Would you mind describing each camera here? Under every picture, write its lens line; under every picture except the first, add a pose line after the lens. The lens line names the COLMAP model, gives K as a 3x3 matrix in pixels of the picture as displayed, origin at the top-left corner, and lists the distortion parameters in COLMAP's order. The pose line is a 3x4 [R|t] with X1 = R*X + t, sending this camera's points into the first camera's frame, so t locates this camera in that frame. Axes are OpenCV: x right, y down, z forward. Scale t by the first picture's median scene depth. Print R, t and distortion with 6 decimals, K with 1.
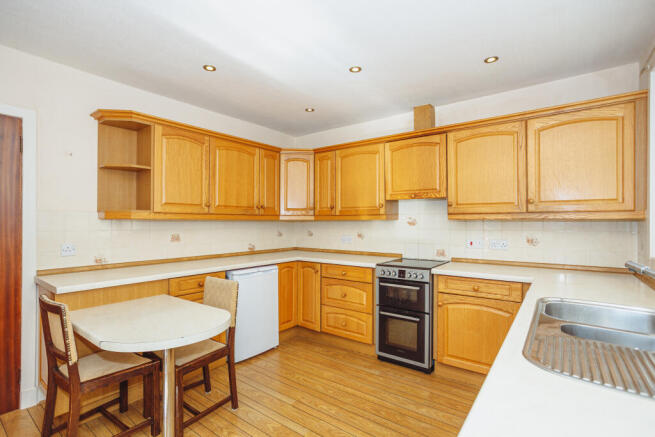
lens RADIAL K [[328.5, 0, 314.5], [0, 328.5, 217.8], [0, 0, 1]] dist [0.005934, 0.006998]
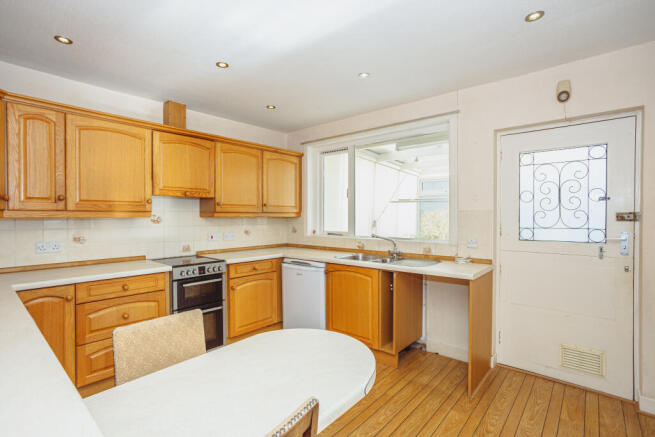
lens RADIAL K [[328.5, 0, 323.0], [0, 328.5, 217.6], [0, 0, 1]] dist [0.005934, 0.006998]
pose [[0.061136, -0.000282, 0.998129, -0.711767], [-0.005015, 0.999987, 0.000589, 0.004542], [-0.998117, -0.005042, 0.061134, 0.550374]]
